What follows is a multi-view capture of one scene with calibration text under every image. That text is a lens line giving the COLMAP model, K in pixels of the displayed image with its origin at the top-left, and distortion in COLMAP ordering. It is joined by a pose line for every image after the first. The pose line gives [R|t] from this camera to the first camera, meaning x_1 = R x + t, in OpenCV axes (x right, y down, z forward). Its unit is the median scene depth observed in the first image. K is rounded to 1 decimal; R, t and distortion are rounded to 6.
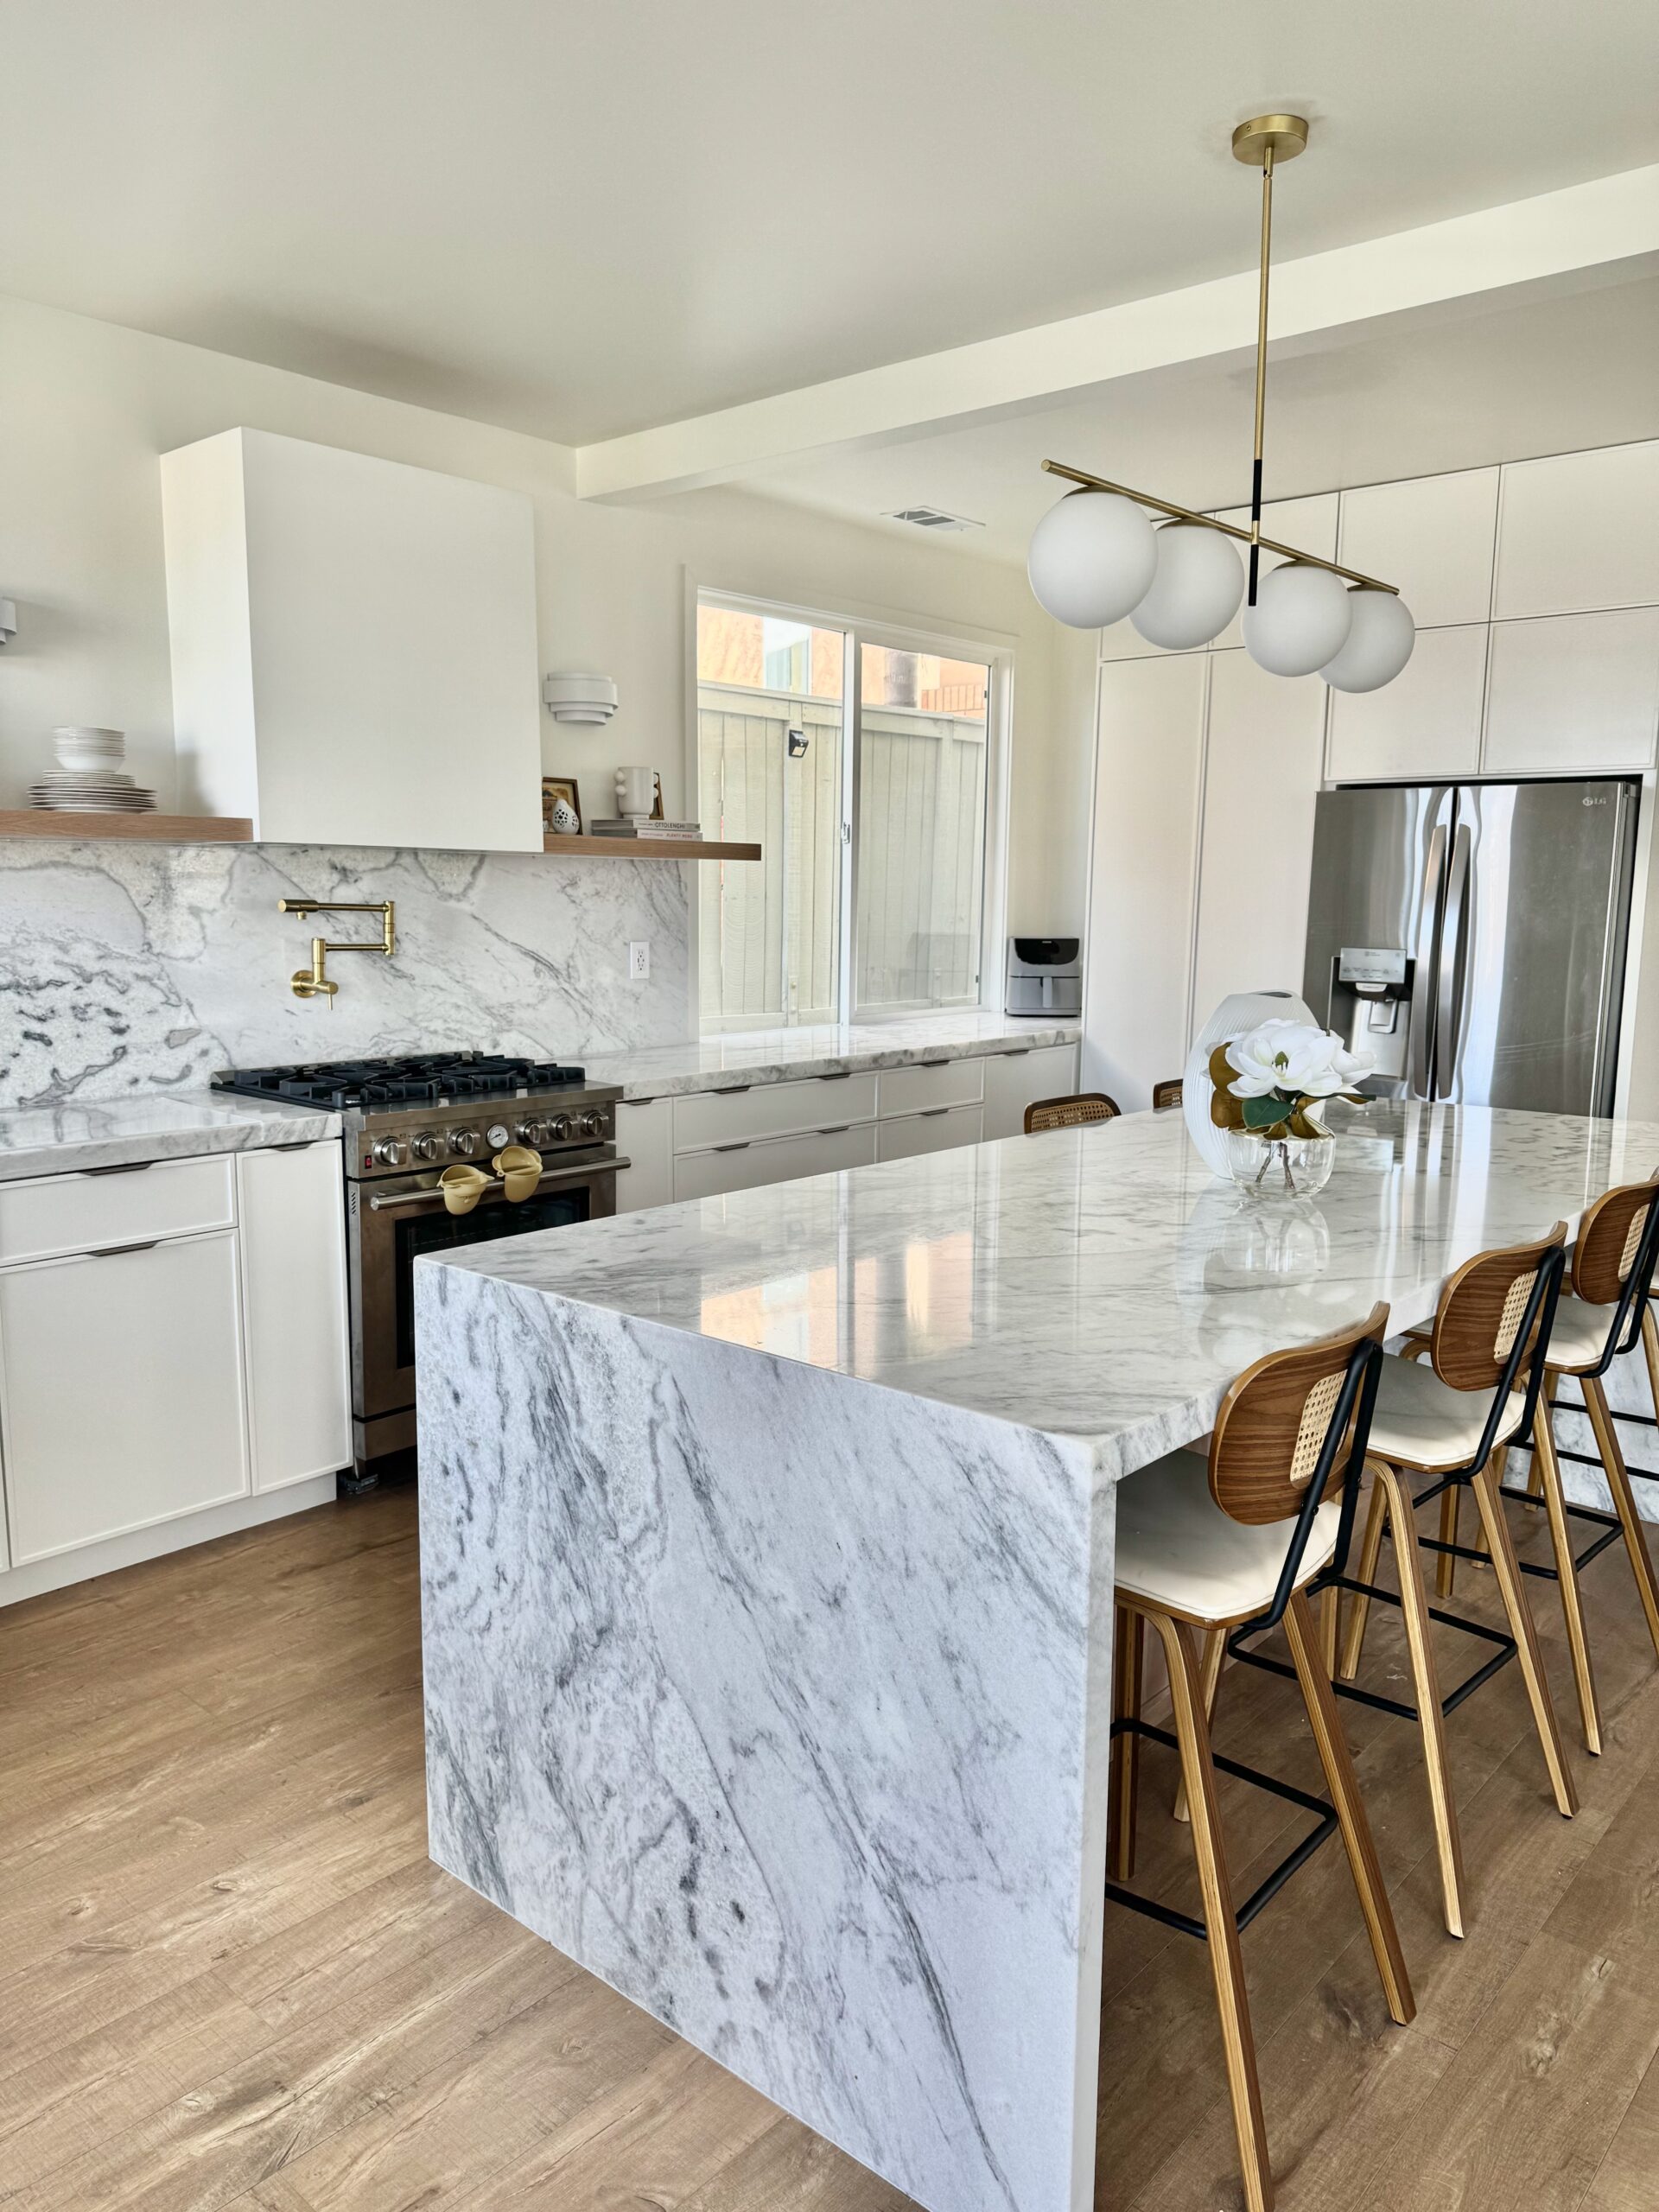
lens RADIAL K [[1549.9, 0, 843.4], [0, 1549.9, 1129.3], [0, 0, 1]] dist [0.082430, -0.099878]
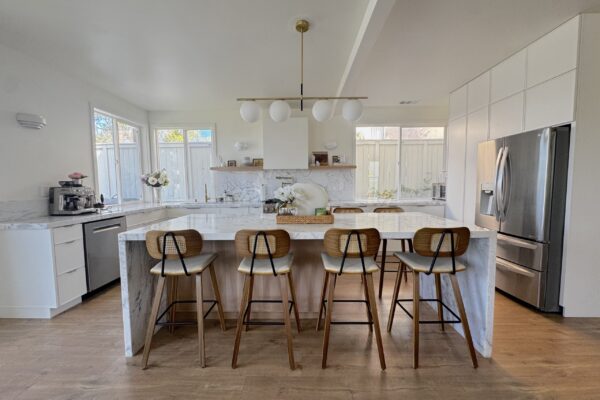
lens RADIAL K [[238.0, 0, 301.7], [0, 238.0, 202.5], [0, 0, 1]] dist [-0.001647, 0.000967]
pose [[0.648359, 0.045004, -0.760003, 0.637824], [-0.099871, 0.994653, -0.026302, -0.004556], [0.754756, 0.092955, 0.649387, 0.368533]]
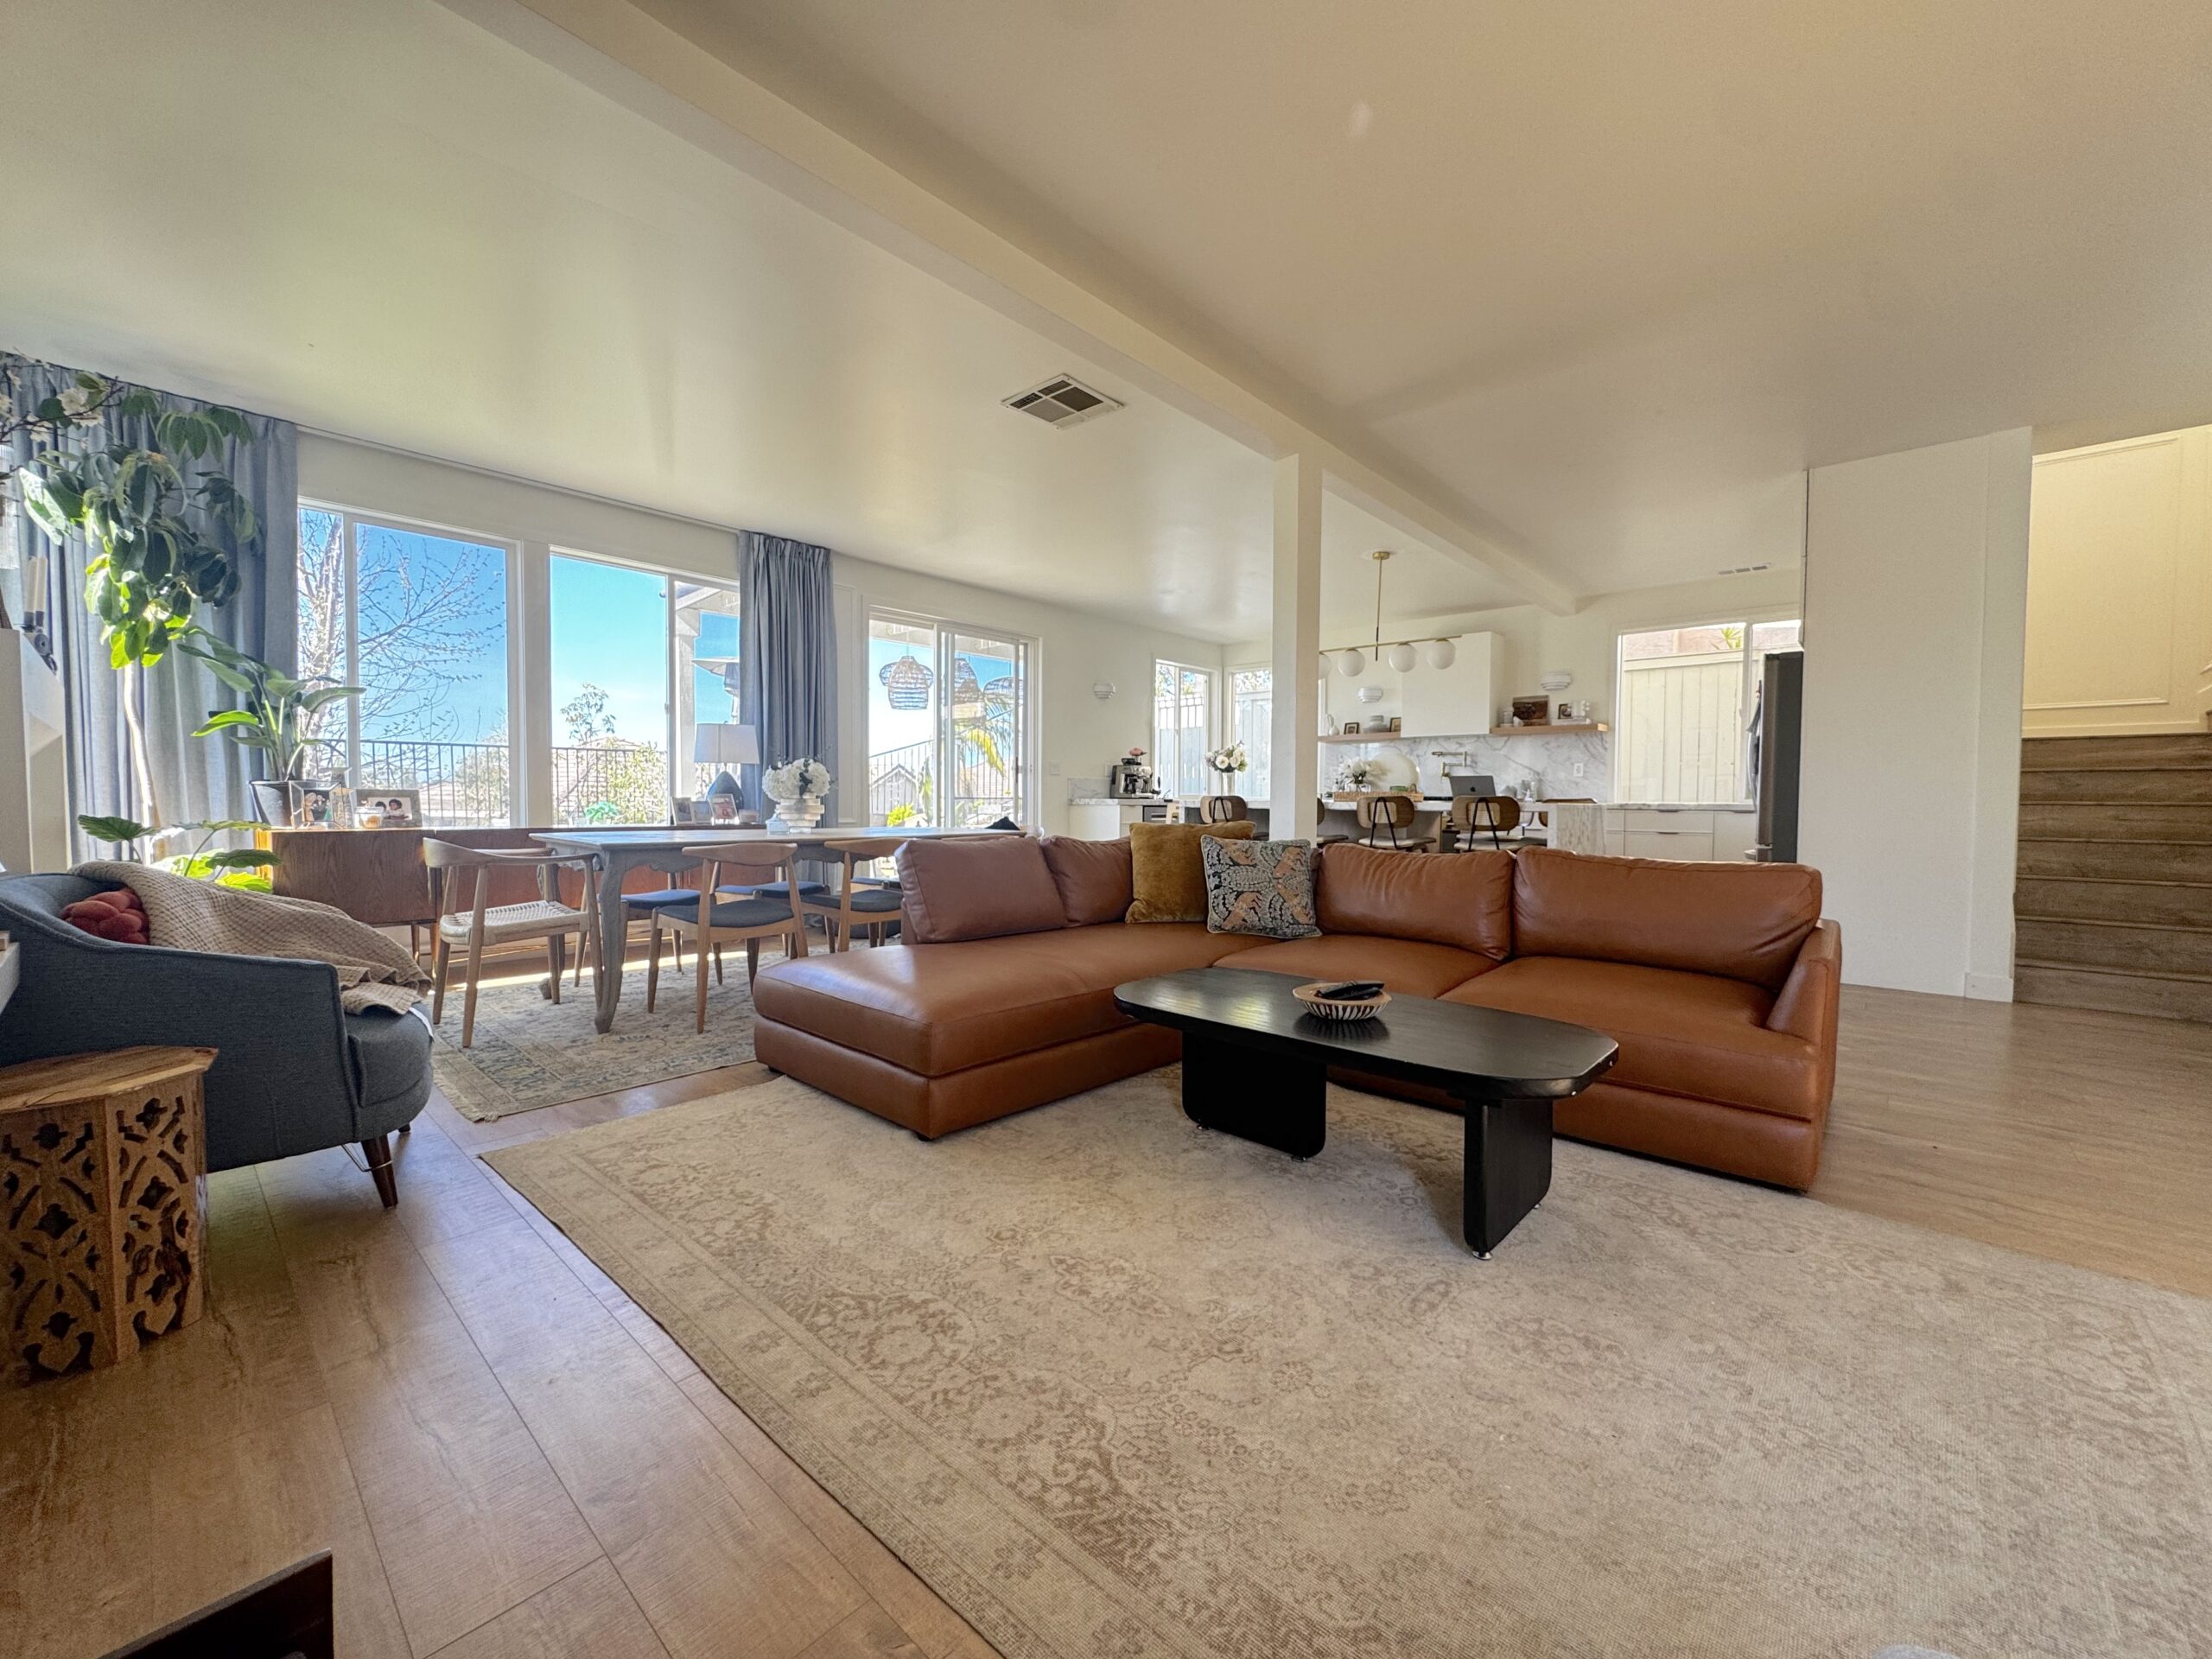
lens RADIAL K [[882.8, 0, 1103.0], [0, 882.8, 827.3], [0, 0, 1]] dist [-0.003457, 0.000392]
pose [[-0.015581, 0.022393, -0.999628, 1.882929], [-0.162486, 0.986403, 0.024630, 0.115926], [0.986588, 0.162809, -0.011731, 0.280043]]
